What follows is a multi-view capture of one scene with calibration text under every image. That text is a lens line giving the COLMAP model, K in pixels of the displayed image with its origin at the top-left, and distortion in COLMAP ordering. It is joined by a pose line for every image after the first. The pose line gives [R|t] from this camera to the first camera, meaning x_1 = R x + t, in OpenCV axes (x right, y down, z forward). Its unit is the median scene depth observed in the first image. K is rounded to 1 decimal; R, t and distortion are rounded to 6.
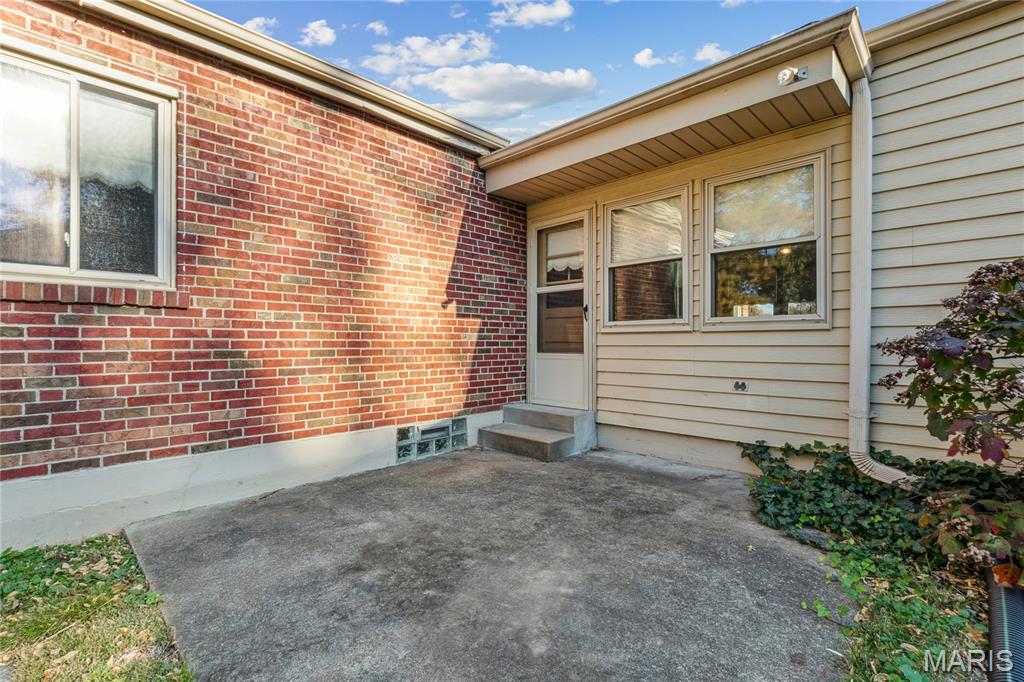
lens RADIAL K [[467.8, 0, 510.6], [0, 467.8, 344.6], [0, 0, 1]] dist [-0.000192, -0.000084]
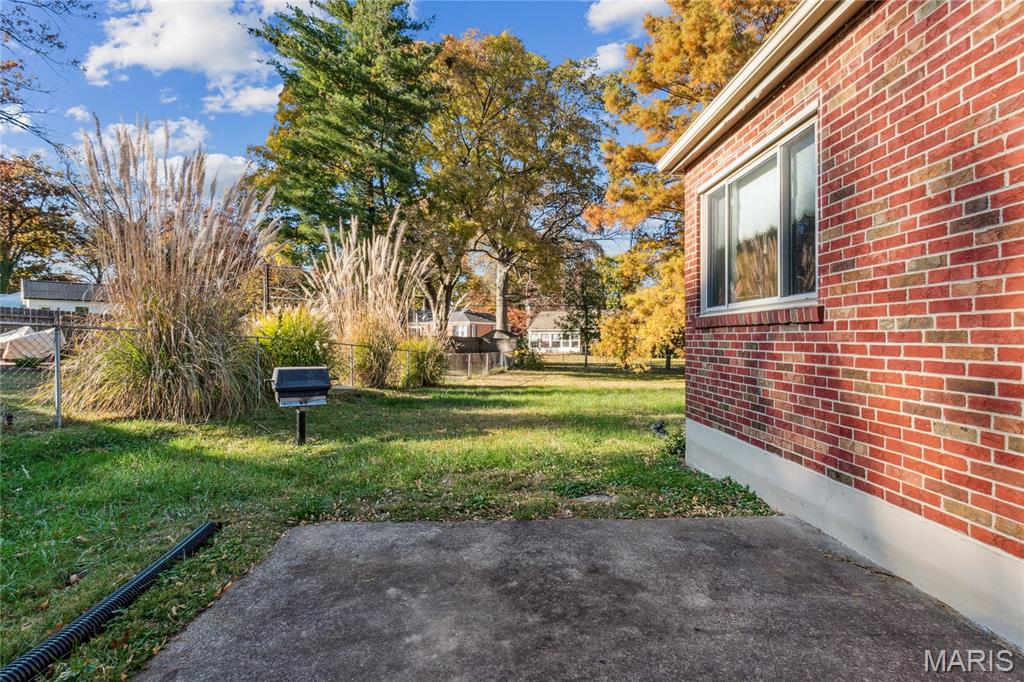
lens RADIAL K [[467.8, 0, 511.9], [0, 467.8, 340.3], [0, 0, 1]] dist [-0.000192, -0.000084]
pose [[-0.694594, 0.010952, -0.719318, 0.431020], [0.005988, 0.999937, 0.009442, -0.052135], [0.719377, 0.002251, -0.694616, 1.195433]]
